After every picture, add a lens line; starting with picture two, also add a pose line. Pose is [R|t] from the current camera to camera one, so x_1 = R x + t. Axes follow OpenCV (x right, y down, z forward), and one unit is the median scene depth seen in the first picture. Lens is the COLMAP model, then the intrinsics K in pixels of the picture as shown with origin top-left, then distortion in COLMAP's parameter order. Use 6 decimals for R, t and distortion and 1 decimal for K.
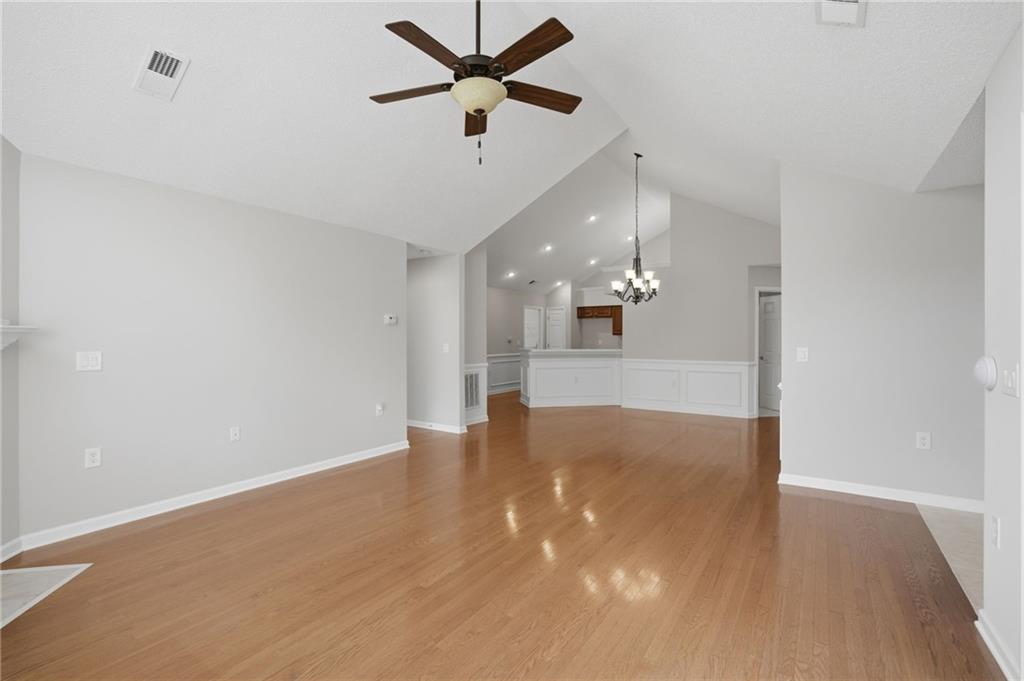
lens RADIAL K [[471.7, 0, 513.7], [0, 471.7, 344.2], [0, 0, 1]] dist [-0.004529, 0.000542]
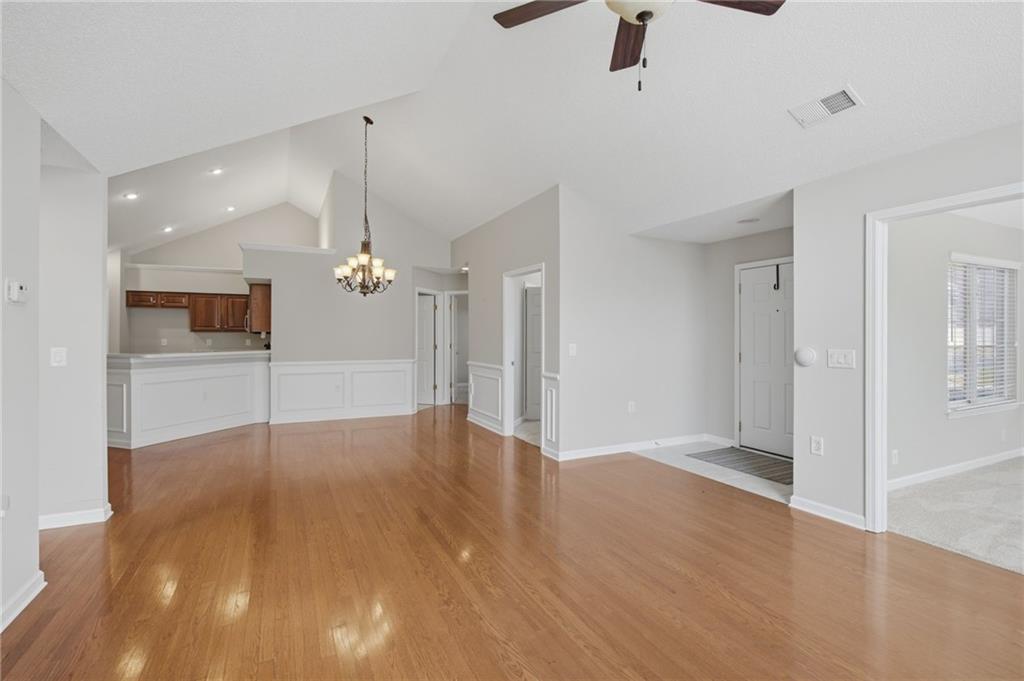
lens RADIAL K [[471.7, 0, 515.0], [0, 471.7, 337.7], [0, 0, 1]] dist [-0.004529, 0.000542]
pose [[0.502336, -0.001953, 0.864670, -0.240796], [0.011664, 0.999922, -0.004517, -0.002176], [-0.864594, 0.012355, 0.502320, 0.250885]]
